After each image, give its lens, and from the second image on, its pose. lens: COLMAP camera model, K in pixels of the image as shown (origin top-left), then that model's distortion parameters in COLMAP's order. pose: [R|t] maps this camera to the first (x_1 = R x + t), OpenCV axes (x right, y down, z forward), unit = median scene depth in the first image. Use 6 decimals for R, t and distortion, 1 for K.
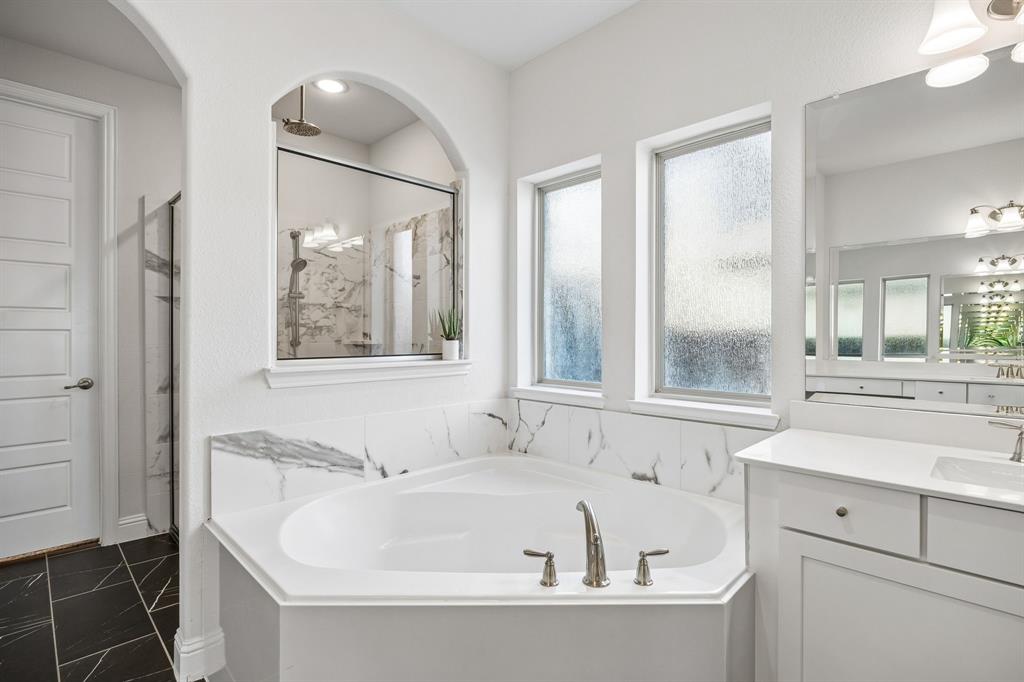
lens RADIAL K [[486.6, 0, 511.2], [0, 486.6, 334.9], [0, 0, 1]] dist [-0.010753, -0.000490]
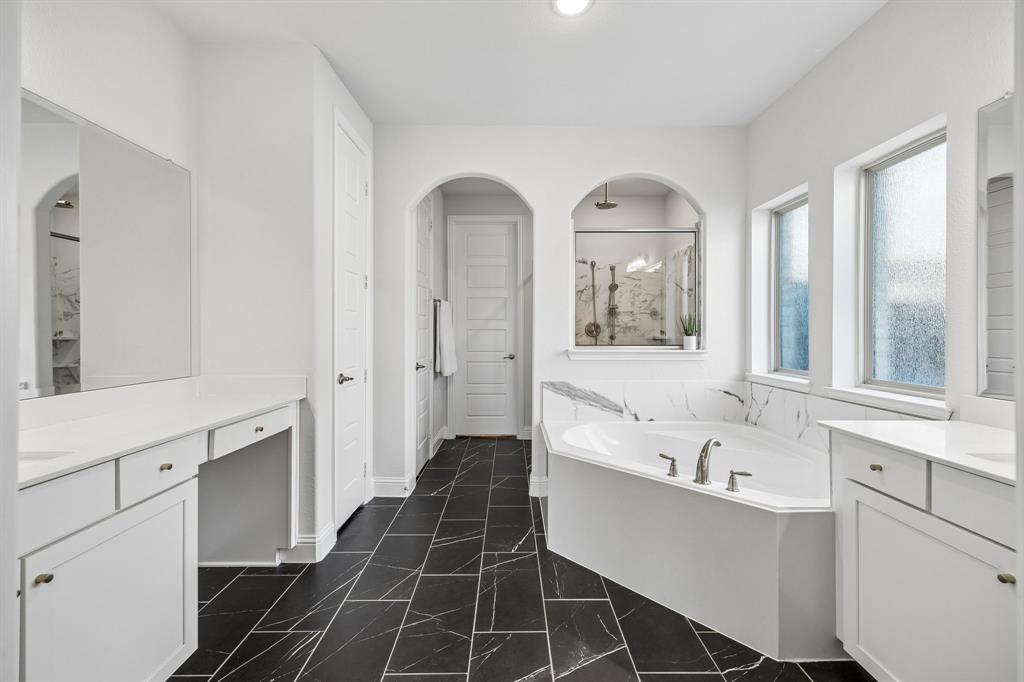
lens RADIAL K [[413.6, 0, 511.0], [0, 413.6, 331.1], [0, 0, 1]] dist [0.017749, 0.000067]
pose [[0.704309, -0.002147, -0.709890, 0.437817], [0.000771, 0.999997, -0.002259, -0.001005], [0.709893, 0.001043, 0.704309, -0.276331]]
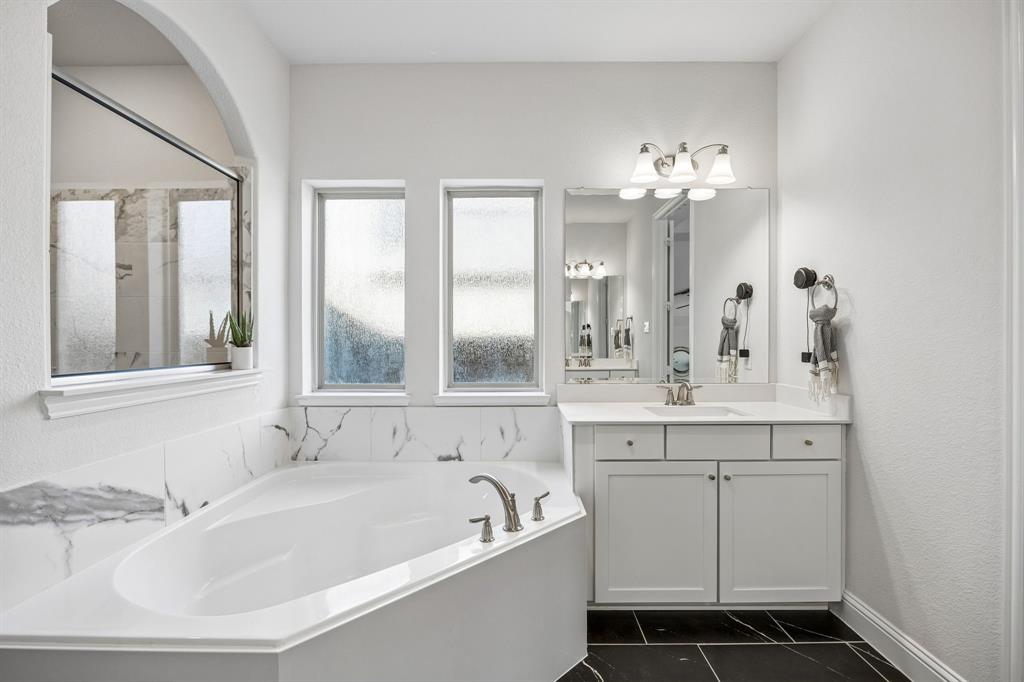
lens RADIAL K [[461.6, 0, 513.7], [0, 461.6, 339.5], [0, 0, 1]] dist [-0.012888, 0.000005]
pose [[0.709508, 0.000154, 0.704697, -0.426318], [0.000616, 0.999999, -0.000838, -0.001895], [-0.704697, 0.001029, 0.709508, 0.067174]]
